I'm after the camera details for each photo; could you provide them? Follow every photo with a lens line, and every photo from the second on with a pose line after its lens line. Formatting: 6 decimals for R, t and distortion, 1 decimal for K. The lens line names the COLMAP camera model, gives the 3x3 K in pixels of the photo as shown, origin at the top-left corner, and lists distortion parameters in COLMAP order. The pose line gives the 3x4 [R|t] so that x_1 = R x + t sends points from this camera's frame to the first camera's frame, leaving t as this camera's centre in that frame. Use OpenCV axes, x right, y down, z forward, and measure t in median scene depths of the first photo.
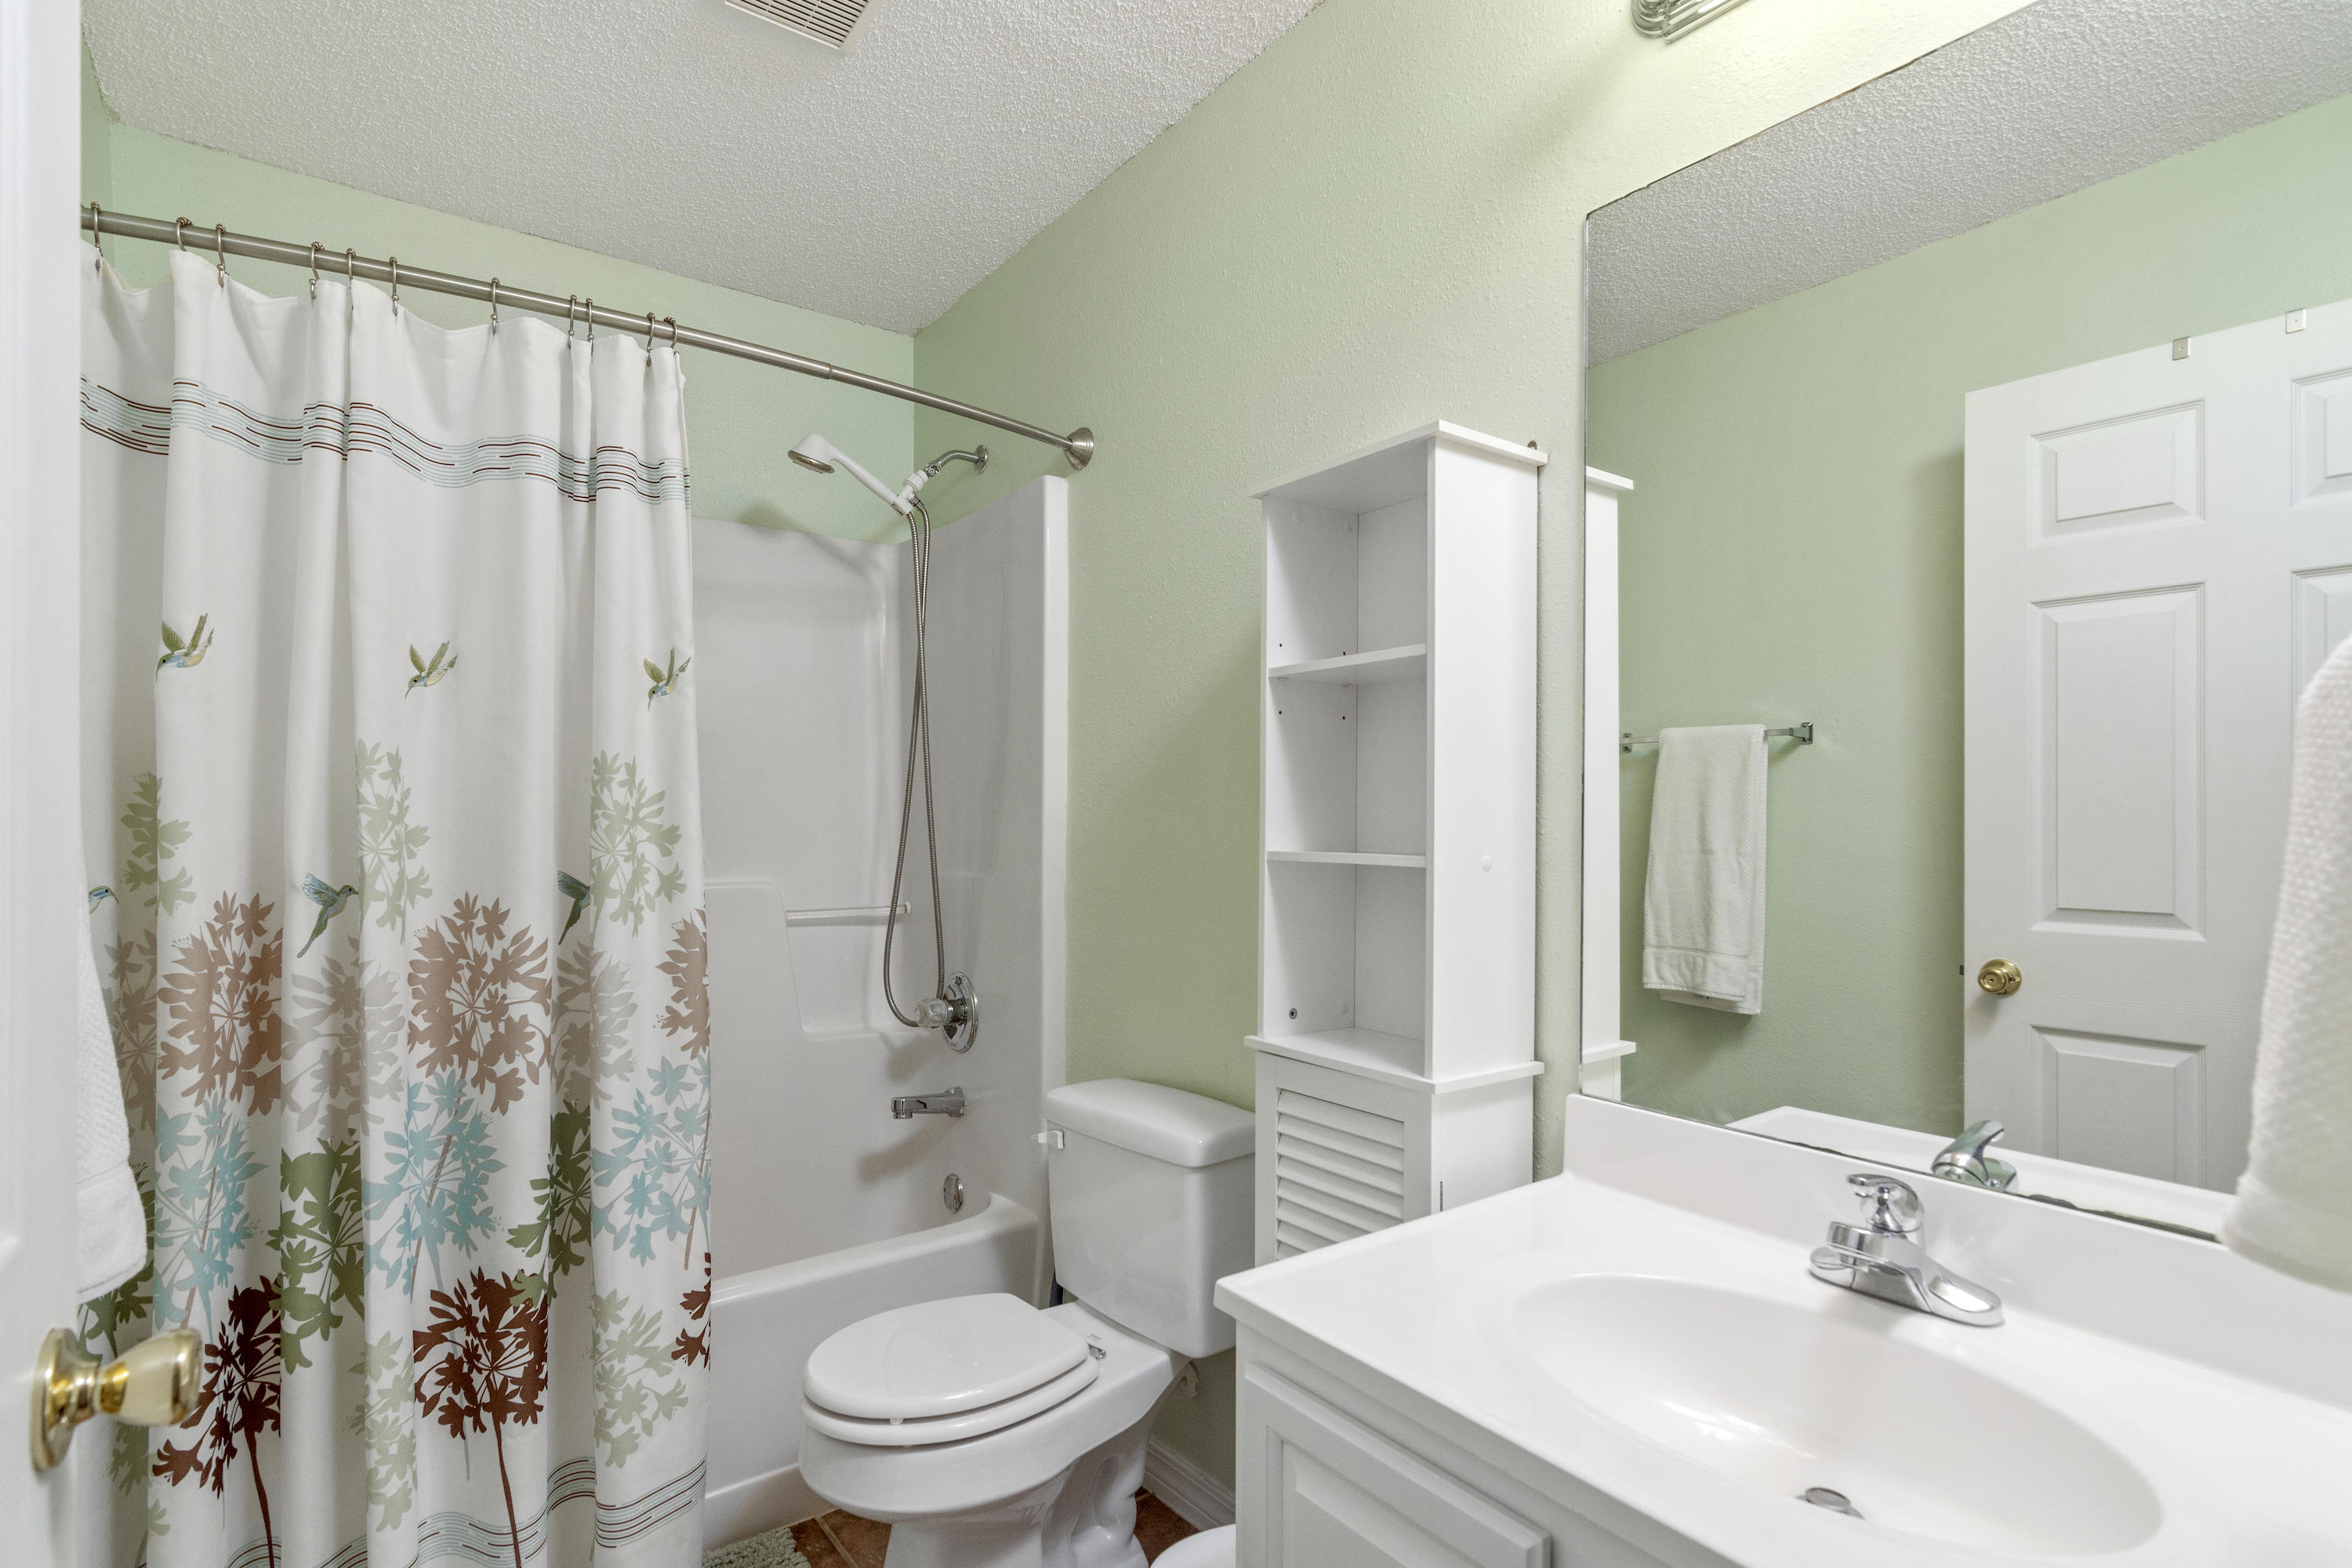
lens RADIAL K [[1142.6, 0, 1141.0], [0, 1142.6, 823.2], [0, 0, 1]] dist [-0.003437, 0.002198]
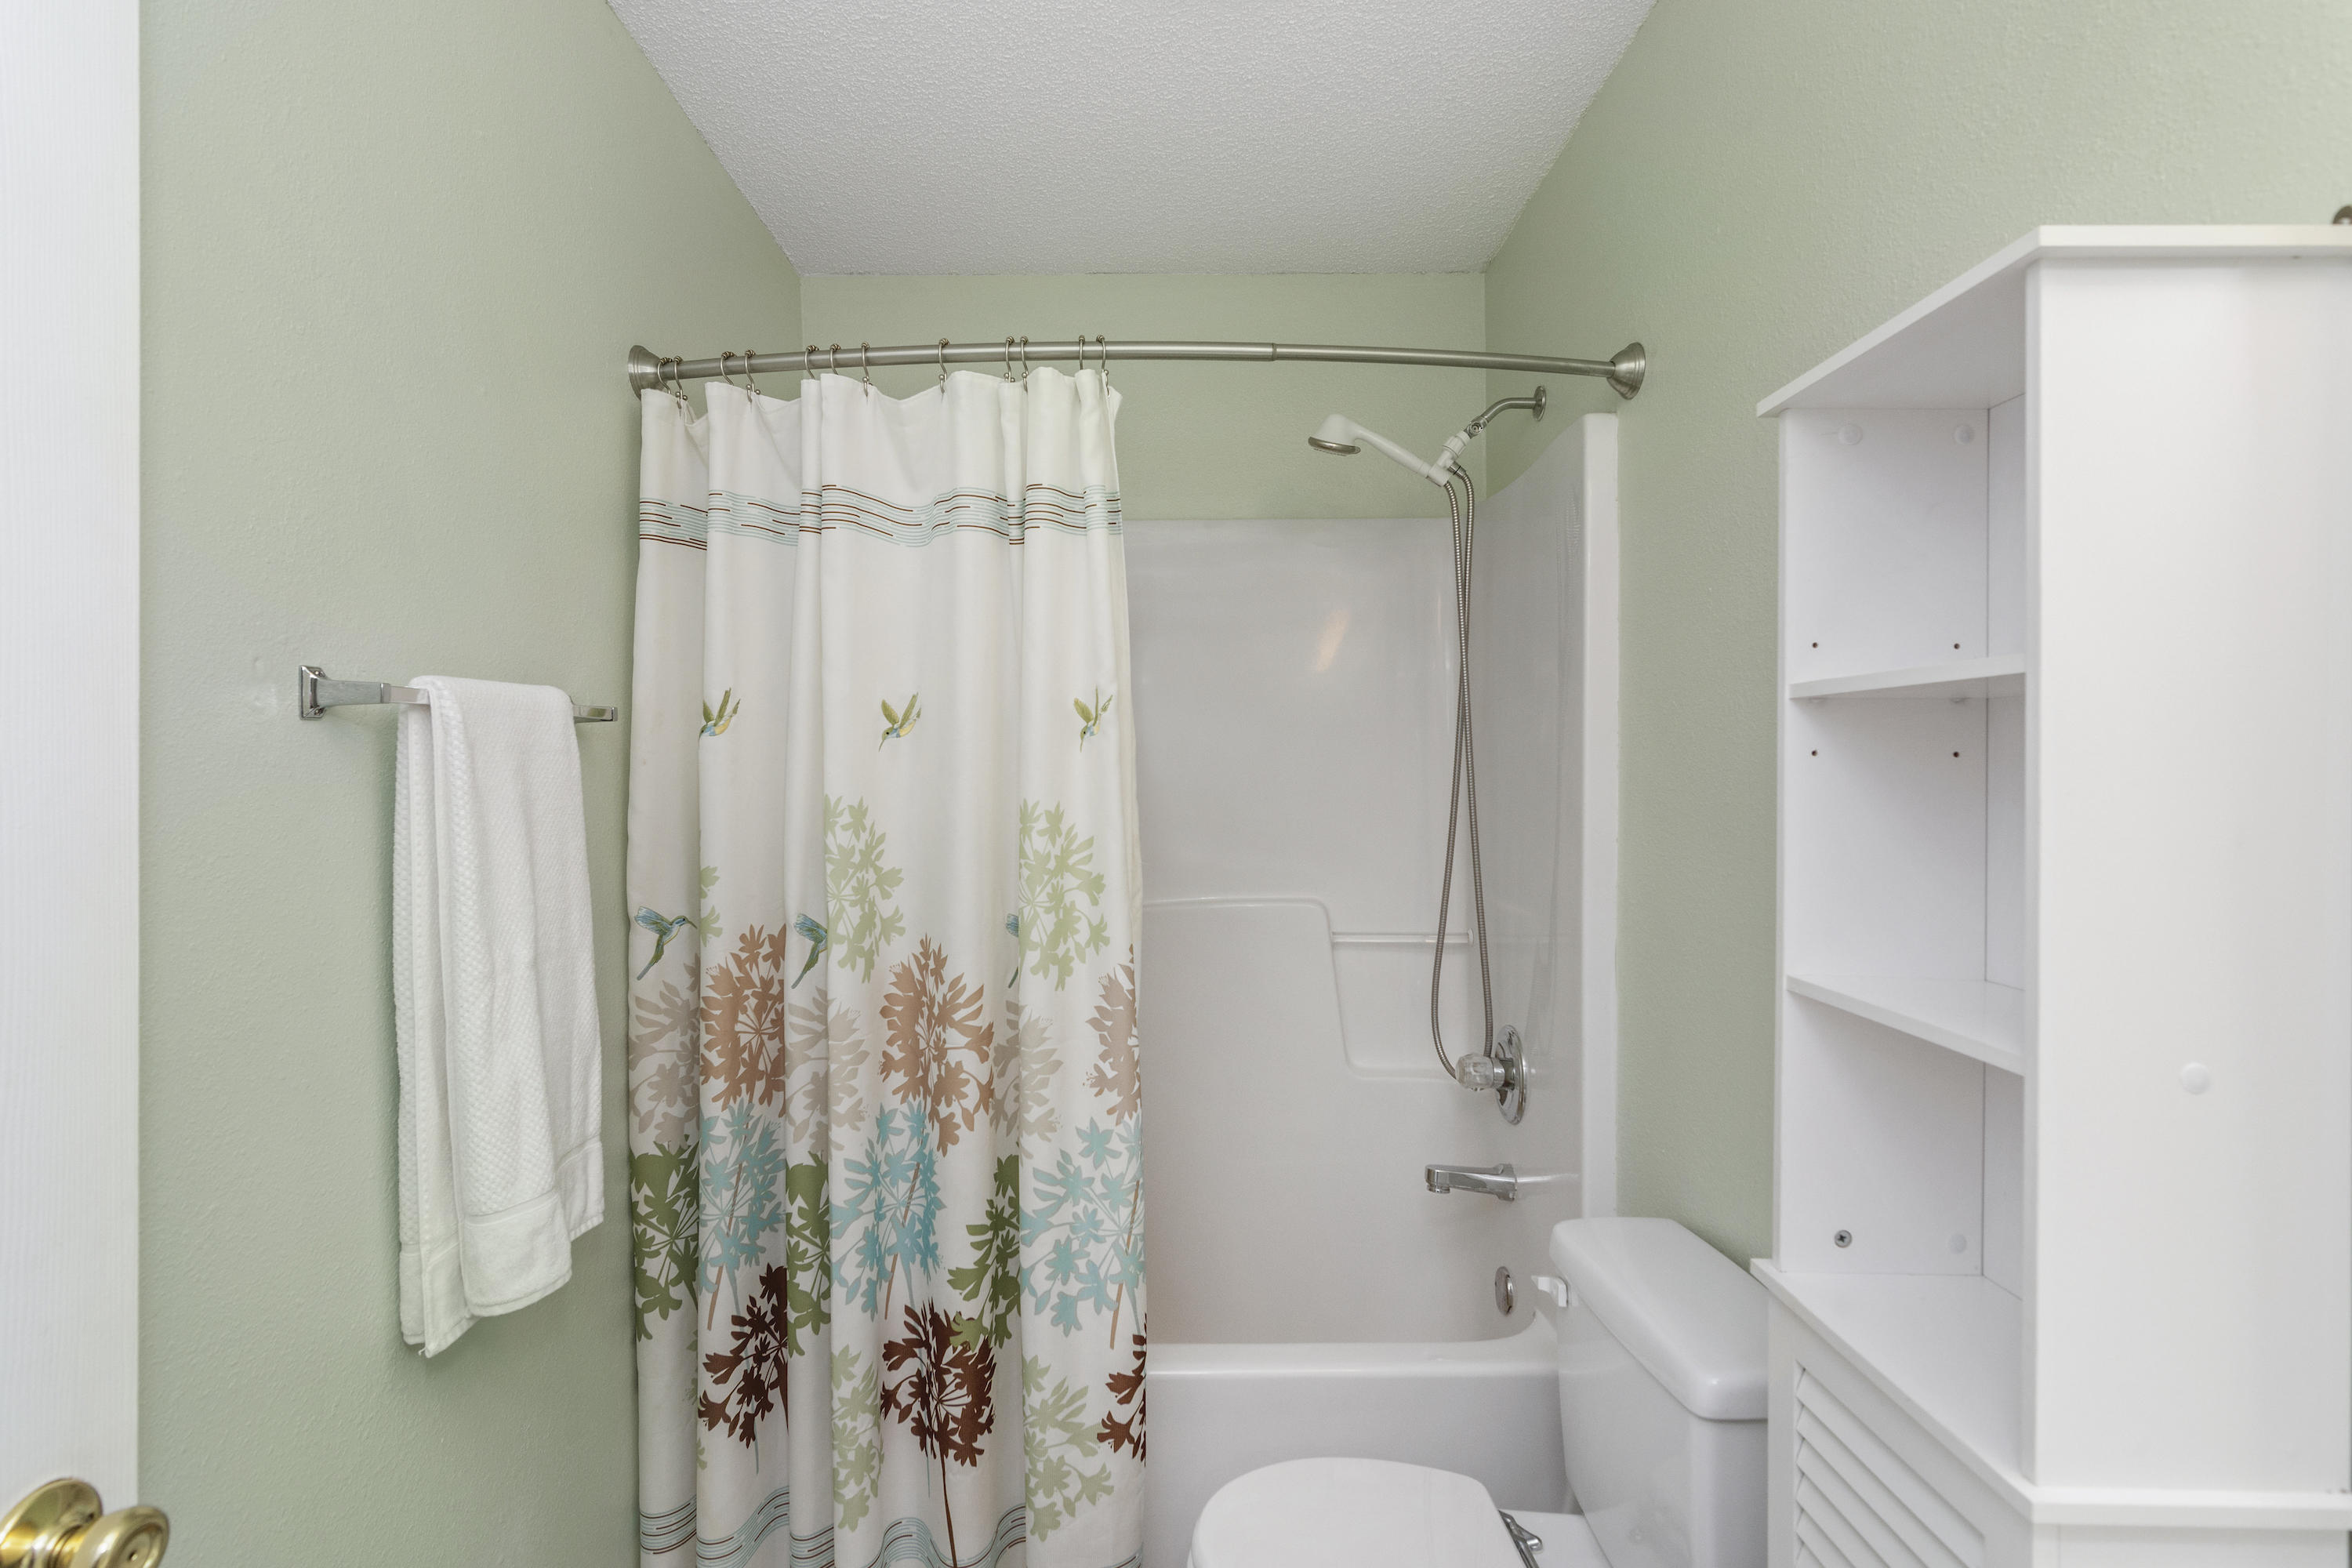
lens RADIAL K [[1142.6, 0, 1169.2], [0, 1142.6, 768.2], [0, 0, 1]] dist [-0.003437, 0.002198]
pose [[0.807981, -0.002844, -0.589202, 0.204033], [0.001547, 0.999995, -0.002706, -0.087308], [0.589207, 0.001274, 0.807981, 0.287399]]
